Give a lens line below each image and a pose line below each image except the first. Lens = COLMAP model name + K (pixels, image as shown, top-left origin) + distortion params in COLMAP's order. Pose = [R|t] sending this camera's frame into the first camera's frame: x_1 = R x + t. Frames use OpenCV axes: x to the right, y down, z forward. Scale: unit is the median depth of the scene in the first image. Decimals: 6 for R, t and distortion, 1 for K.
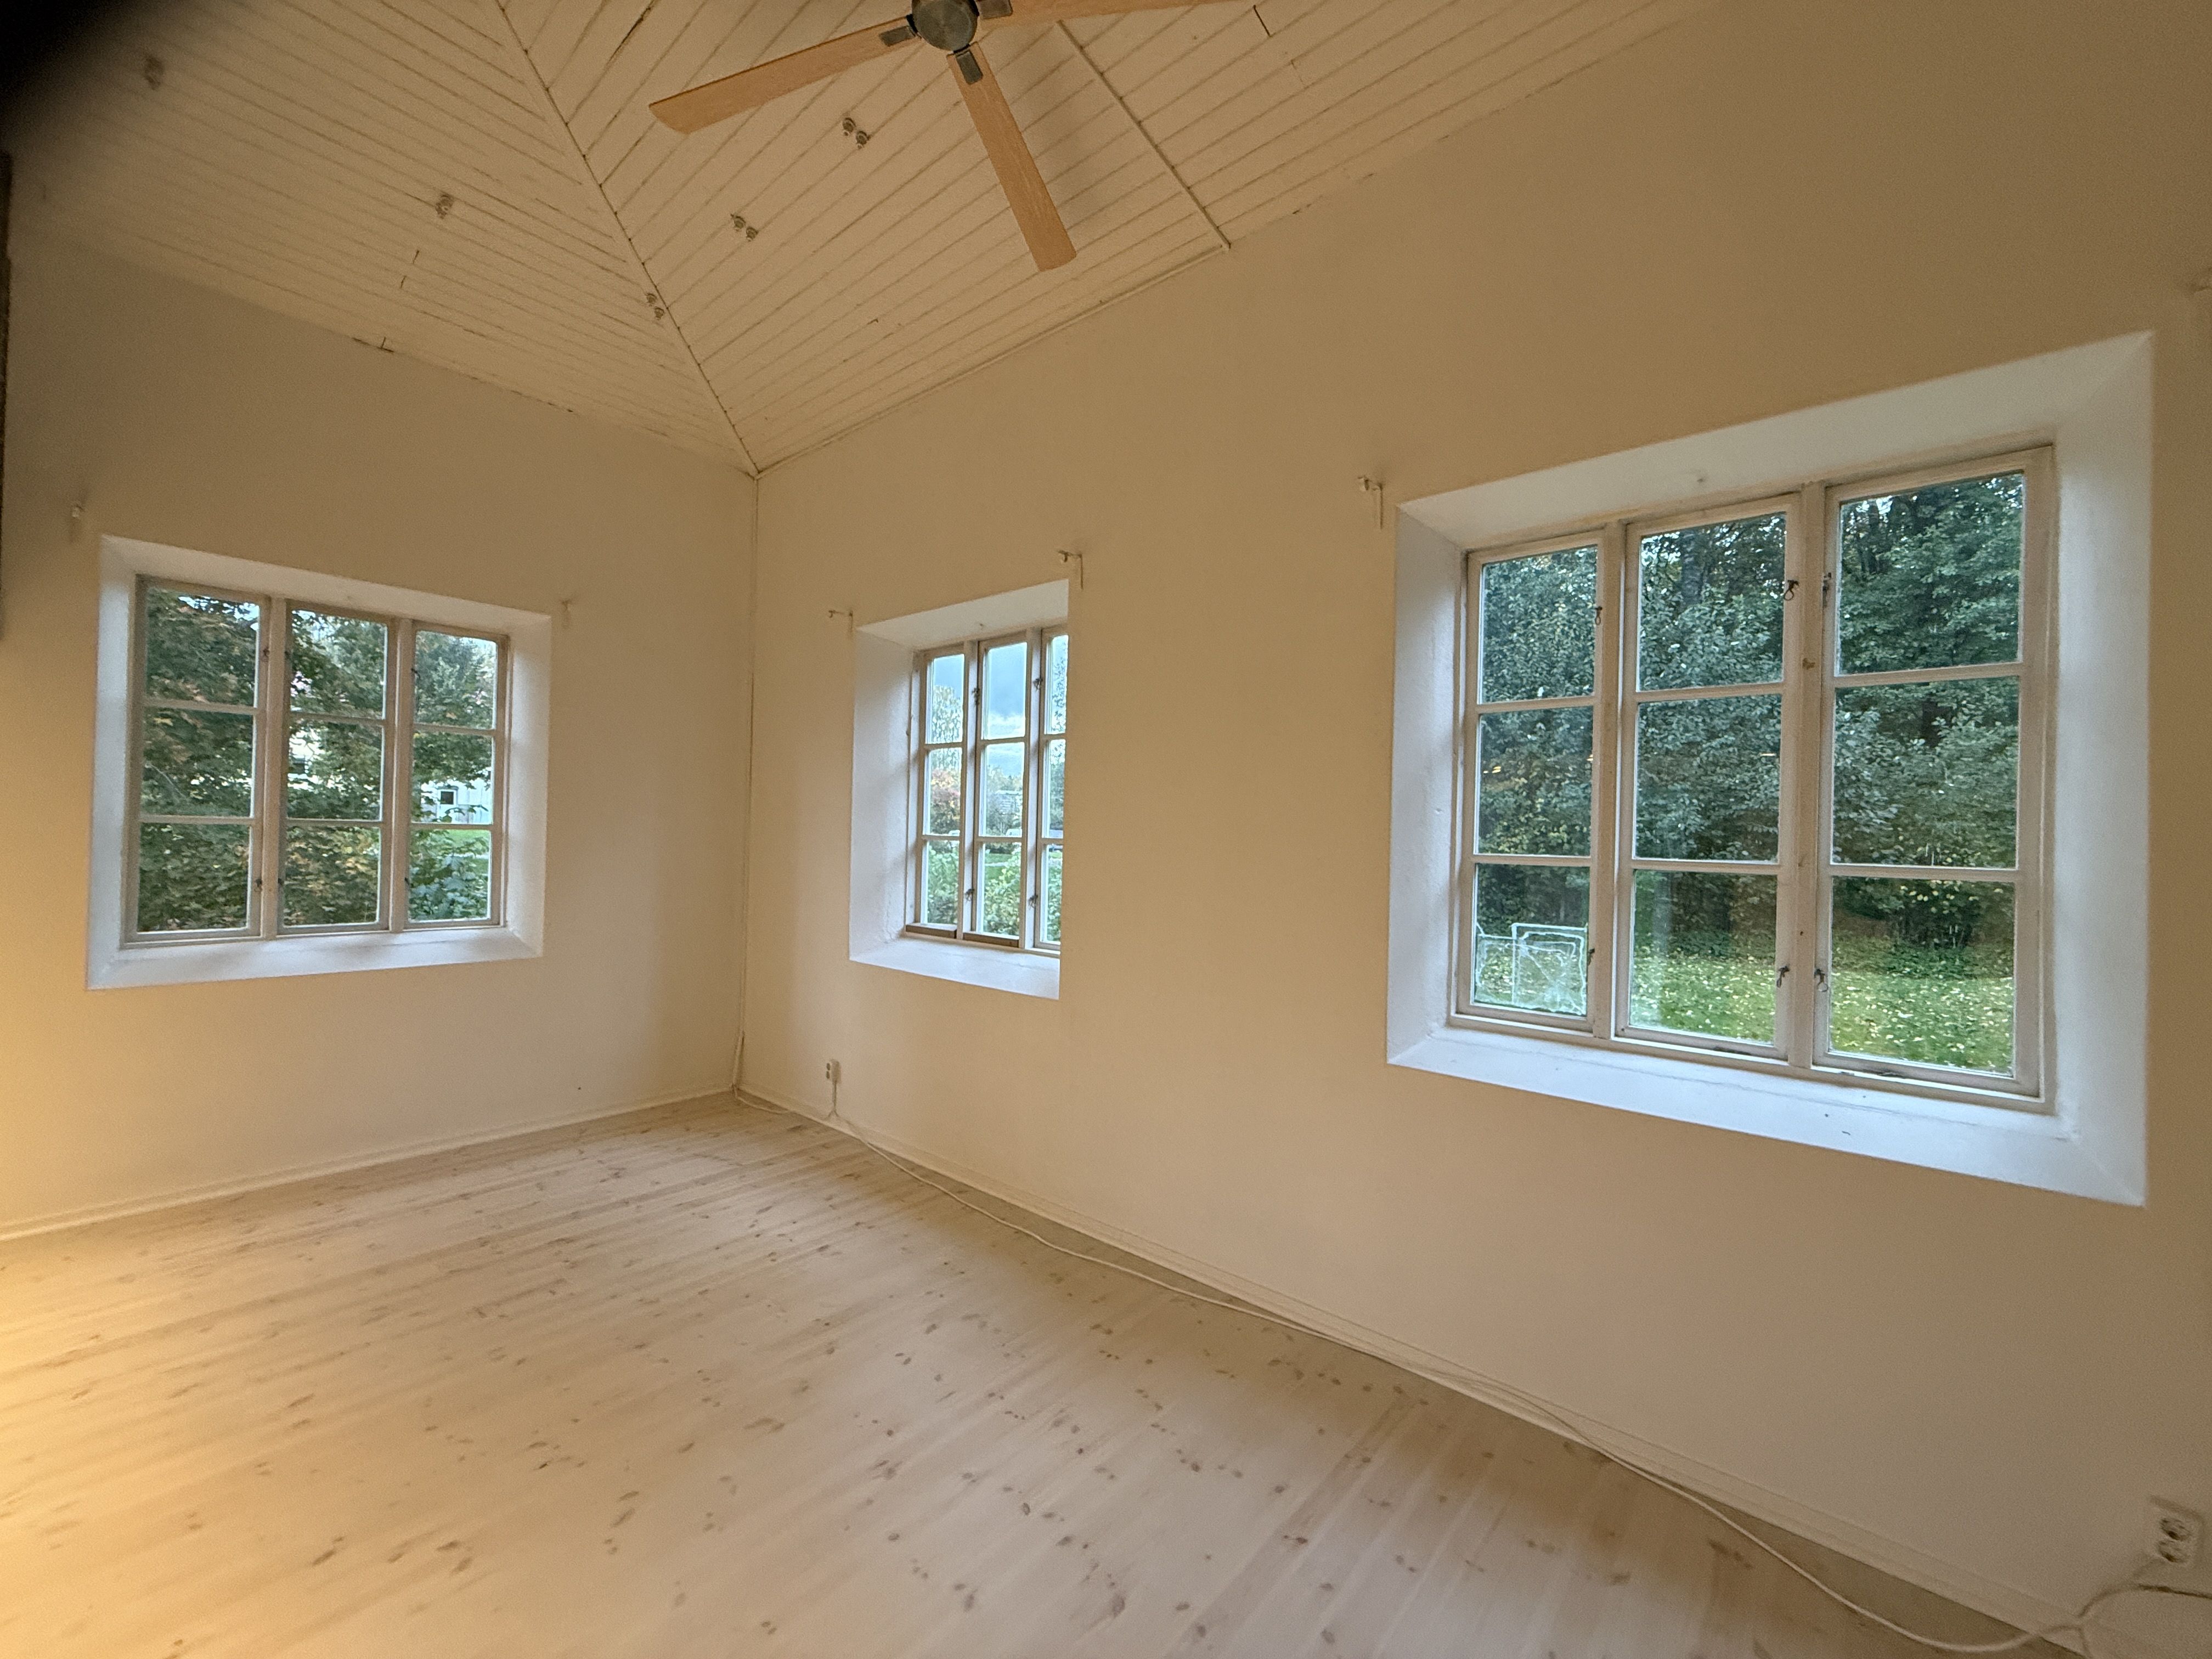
lens RADIAL K [[877.4, 0, 1102.0], [0, 877.4, 823.1], [0, 0, 1]] dist [-0.001356, -0.000006]
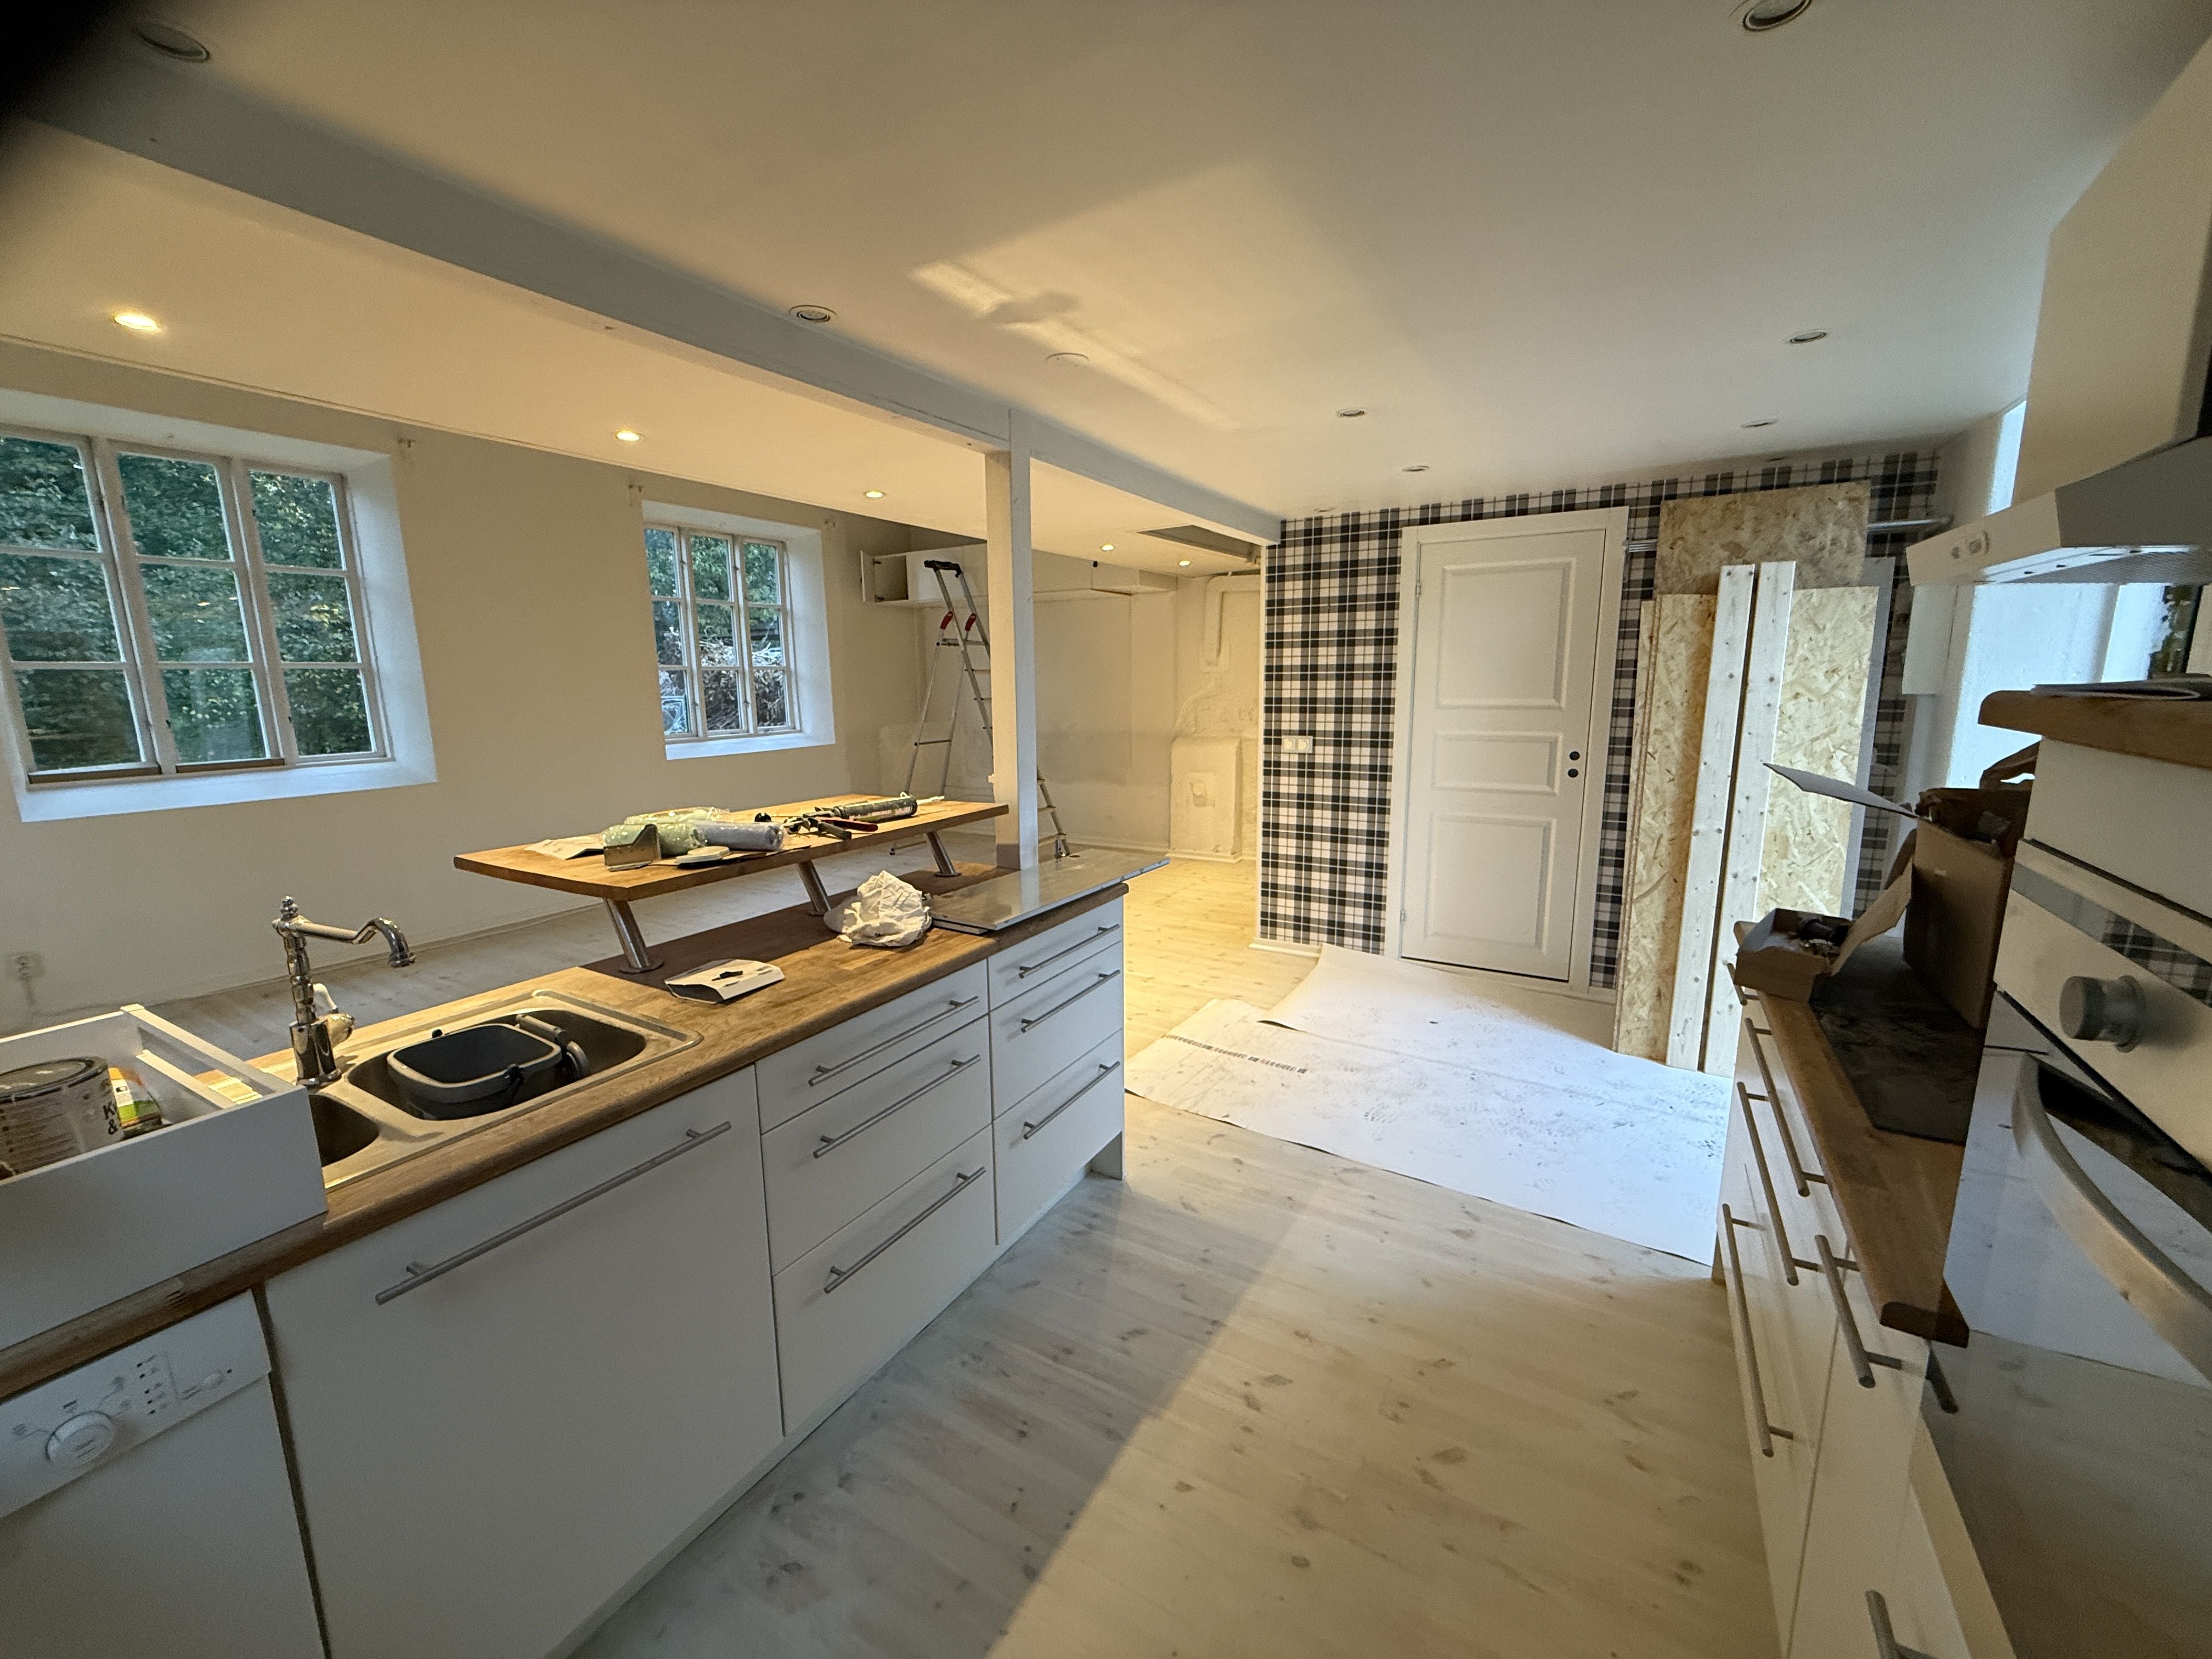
lens RADIAL K [[877.4, 0, 1095.3], [0, 877.4, 827.0], [0, 0, 1]] dist [-0.001356, -0.000006]
pose [[-0.167921, -0.188890, 0.967535, -1.555215], [-0.009541, 0.981736, 0.190007, -0.003072], [-0.985754, 0.022675, -0.166656, 0.217691]]
